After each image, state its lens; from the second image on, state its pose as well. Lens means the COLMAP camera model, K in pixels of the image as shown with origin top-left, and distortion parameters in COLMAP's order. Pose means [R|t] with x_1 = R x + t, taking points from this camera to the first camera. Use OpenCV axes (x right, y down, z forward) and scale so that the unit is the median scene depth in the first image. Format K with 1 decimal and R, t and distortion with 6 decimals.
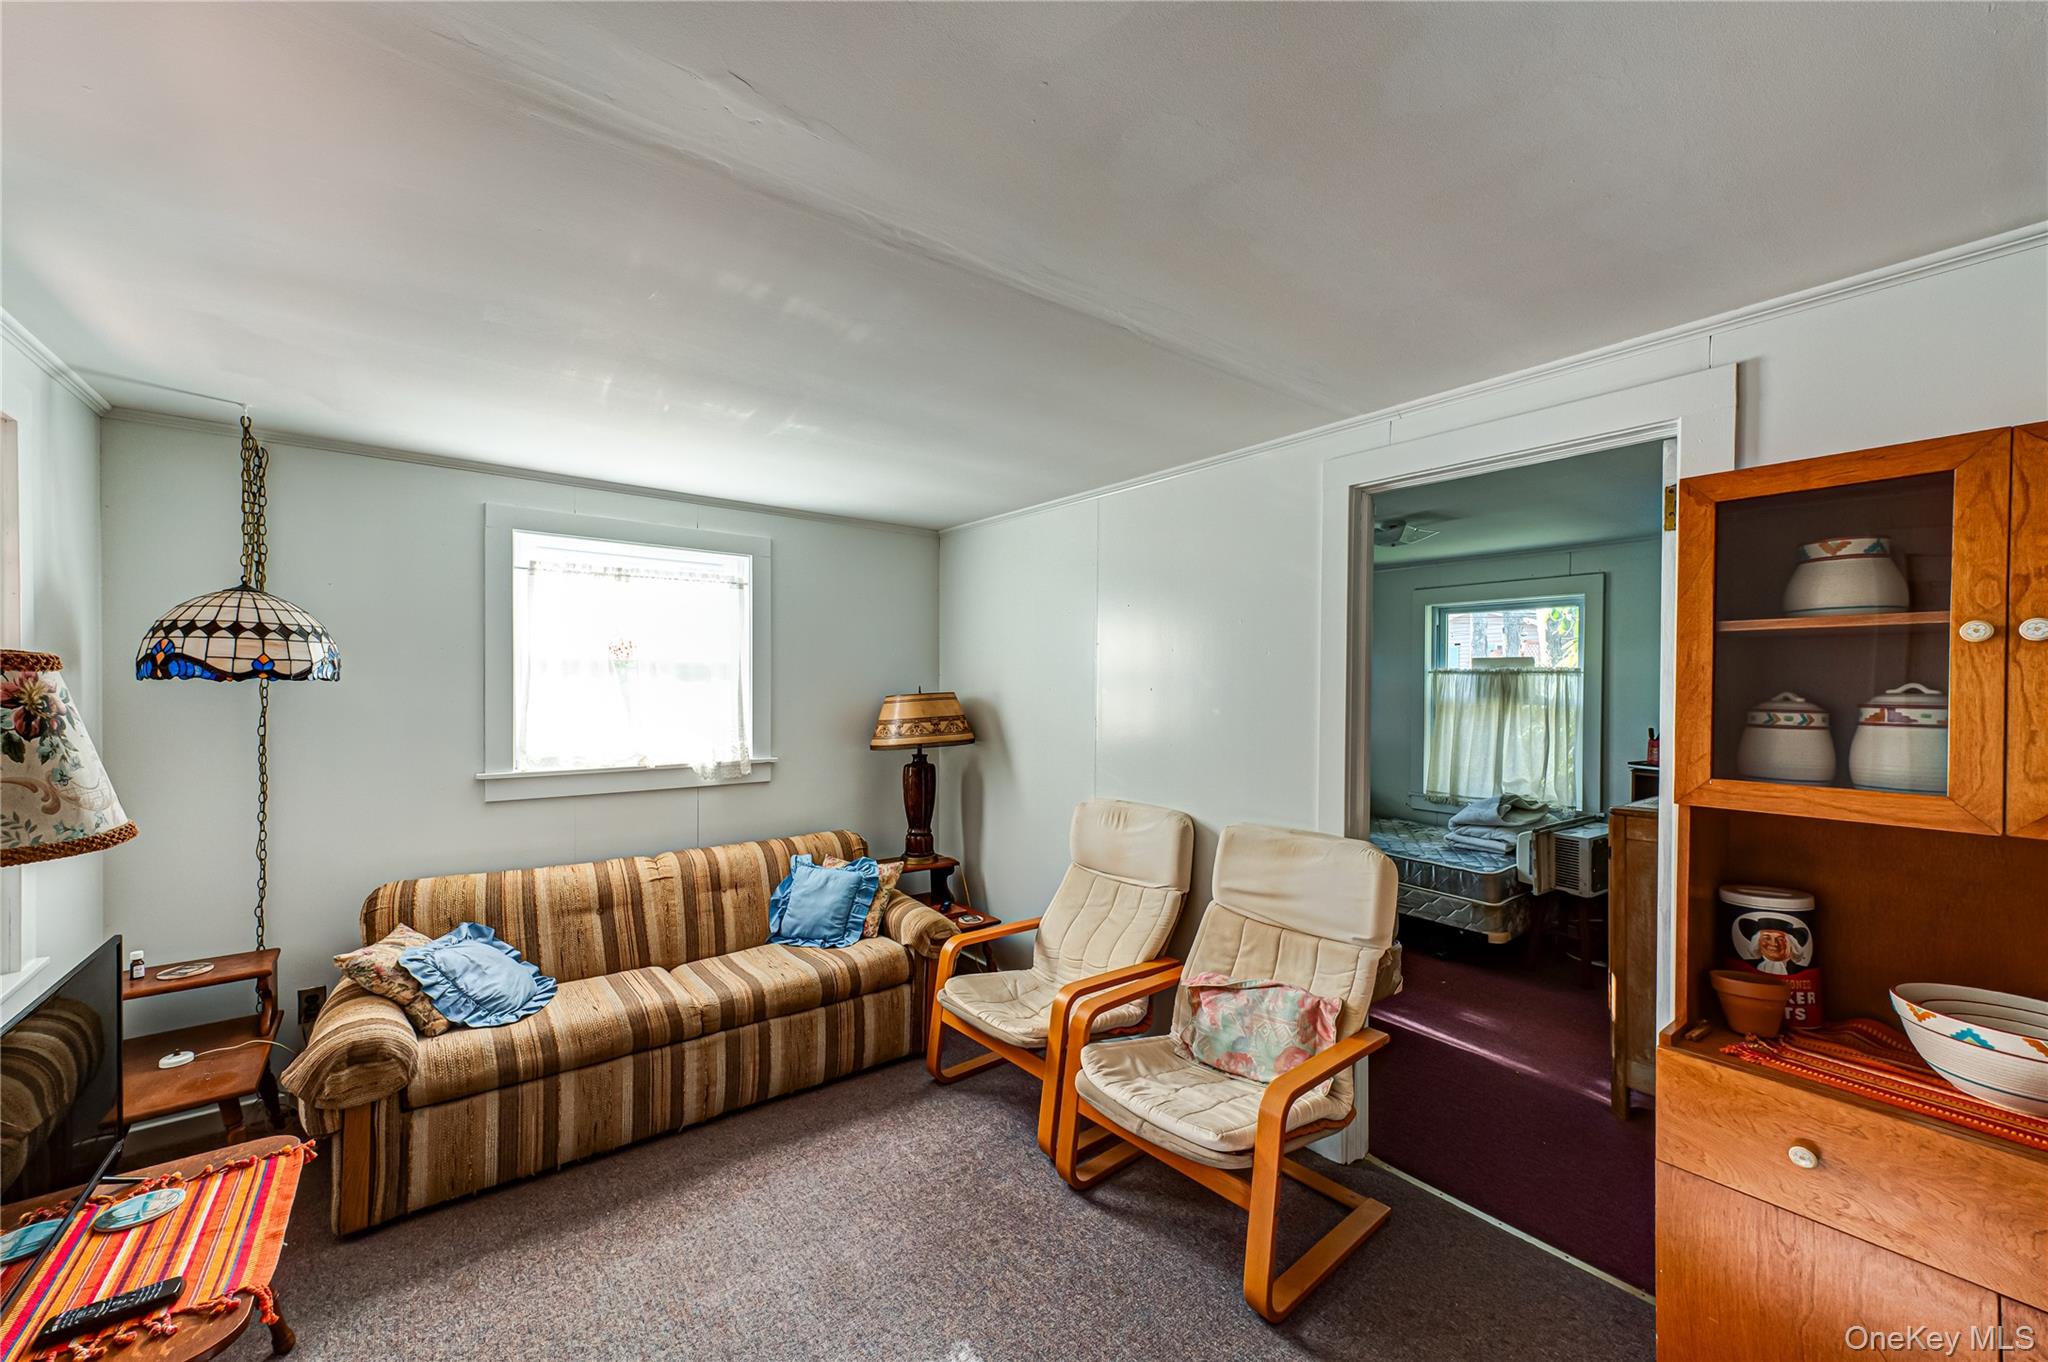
lens RADIAL K [[791.6, 0, 1020.0], [0, 791.6, 673.5], [0, 0, 1]] dist [-0.011744, 0.000619]
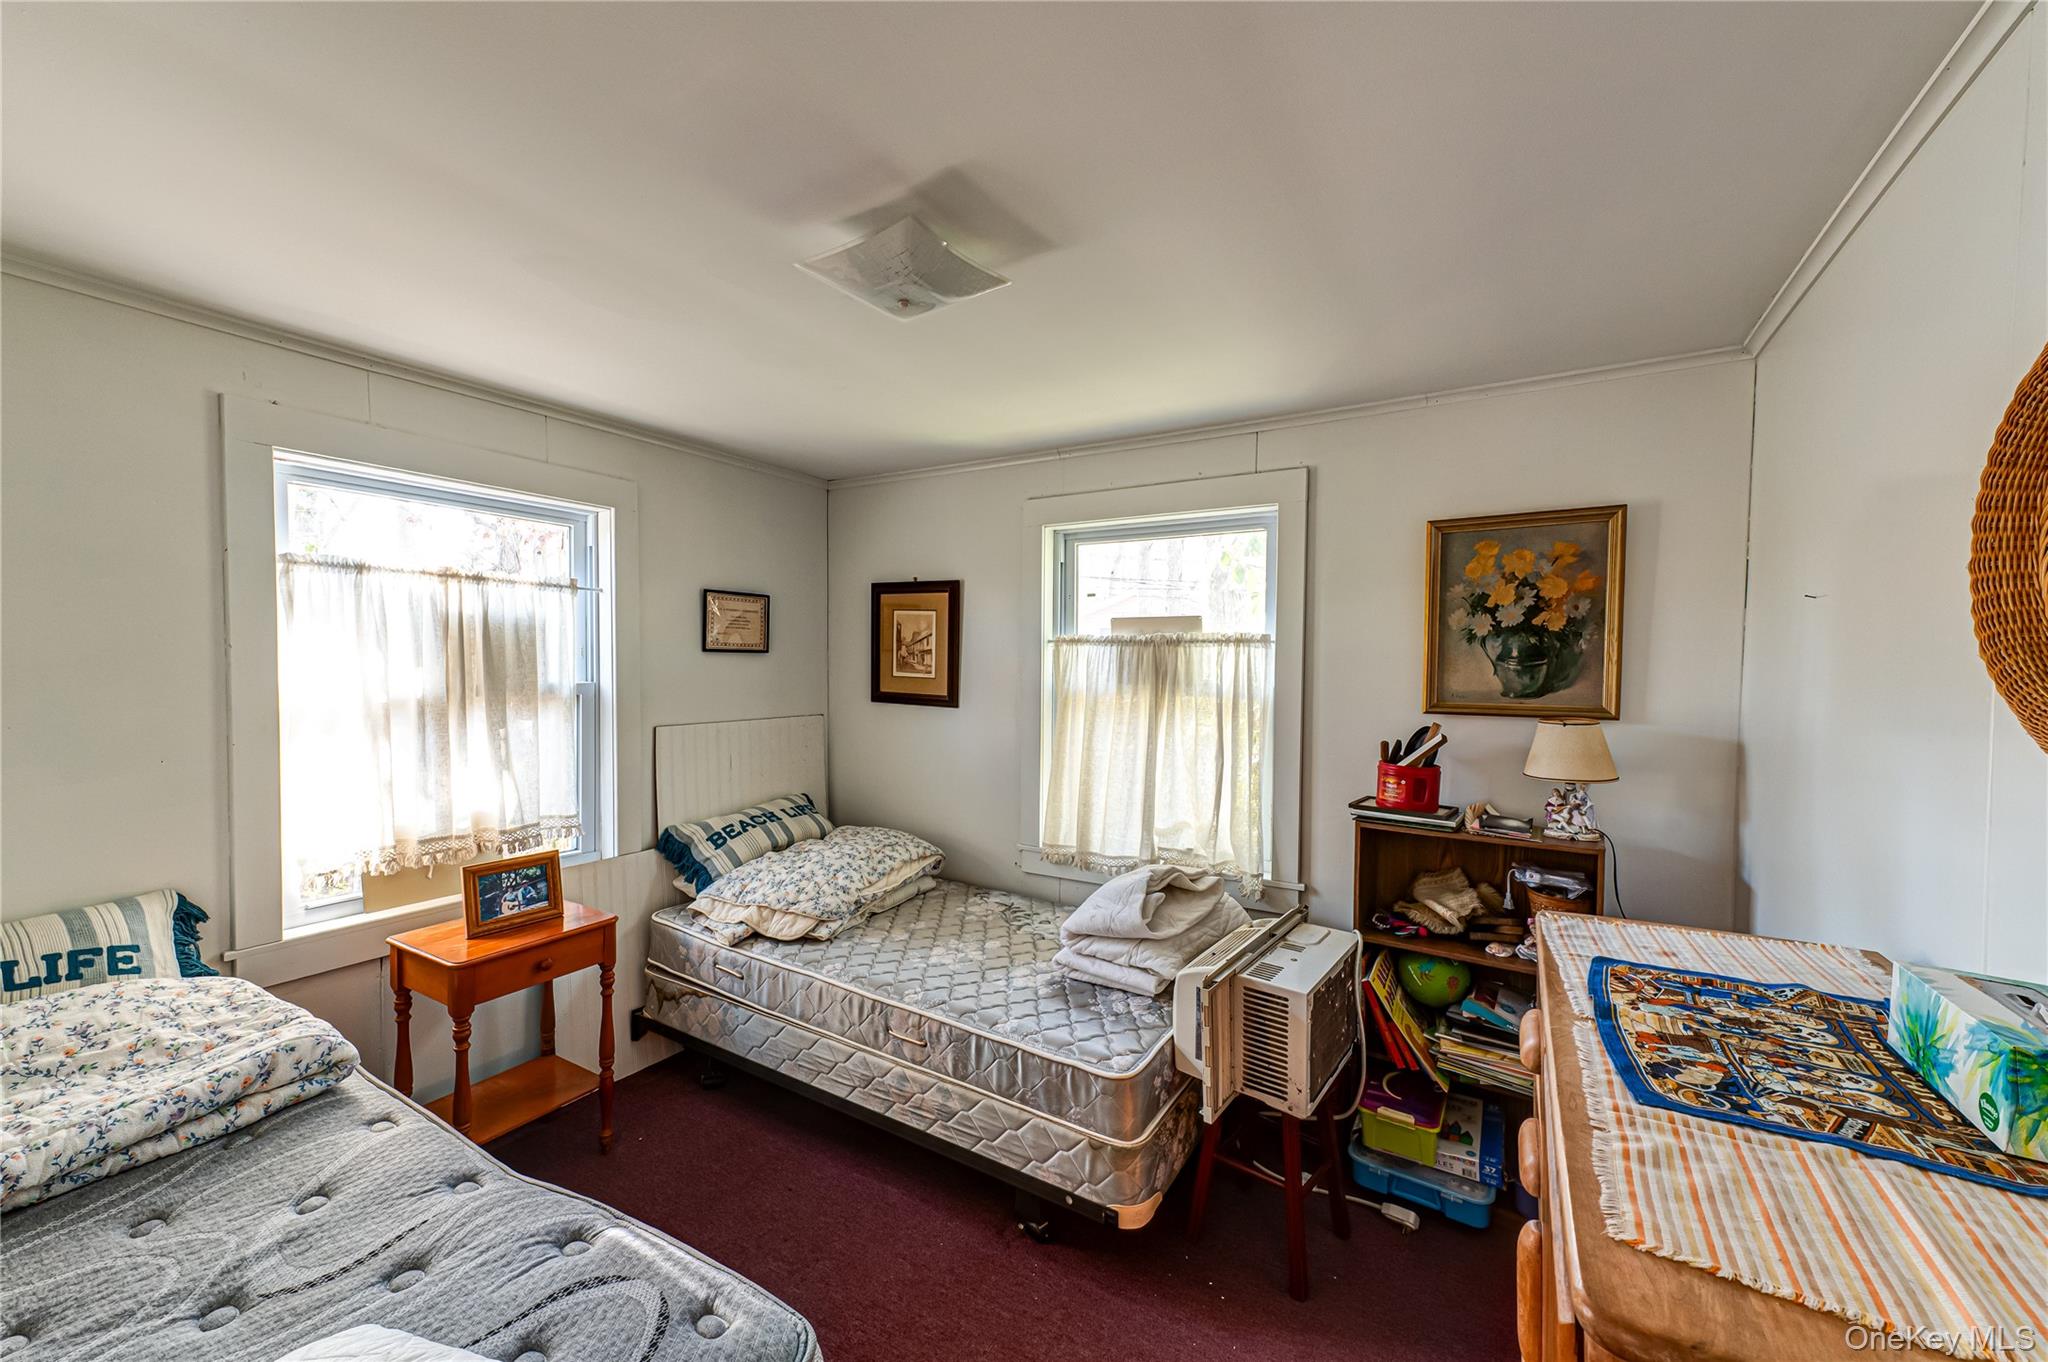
lens RADIAL K [[791.6, 0, 1020.0], [0, 791.6, 673.5], [0, 0, 1]] dist [-0.011744, 0.000619]
pose [[0.934697, -0.020853, 0.354832, 0.319047], [0.006037, 0.999065, 0.042810, -0.003737], [-0.355393, -0.037873, 0.933949, 0.500685]]
